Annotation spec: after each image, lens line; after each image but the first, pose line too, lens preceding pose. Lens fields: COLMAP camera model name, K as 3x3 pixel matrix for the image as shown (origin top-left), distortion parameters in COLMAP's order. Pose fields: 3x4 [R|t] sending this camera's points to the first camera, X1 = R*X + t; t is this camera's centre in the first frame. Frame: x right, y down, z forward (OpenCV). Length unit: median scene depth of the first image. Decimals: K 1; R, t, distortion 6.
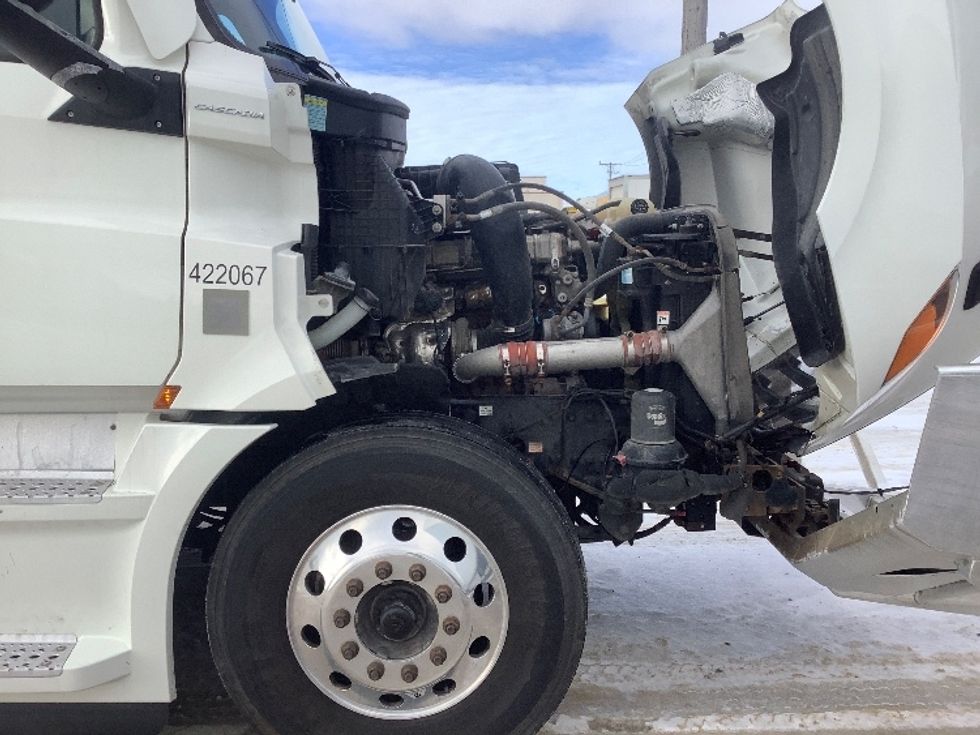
lens RADIAL K [[878.8, 0, 488.8], [0, 878.8, 374.4], [0, 0, 1]] dist [0.137561, -0.266440]
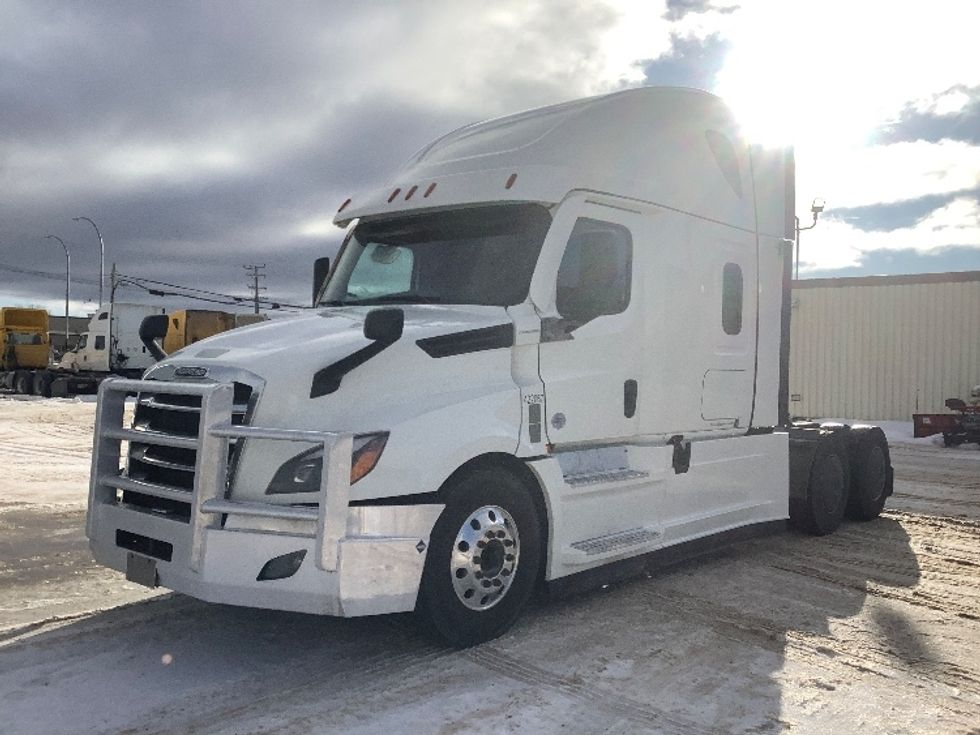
lens RADIAL K [[878.8, 0, 488.8], [0, 878.8, 374.4], [0, 0, 1]] dist [0.137561, -0.266440]
pose [[0.680897, 0.011890, 0.732283, -1.691508], [0.075054, 0.993471, -0.085919, 0.014784], [-0.728524, 0.113462, 0.675559, -0.502851]]
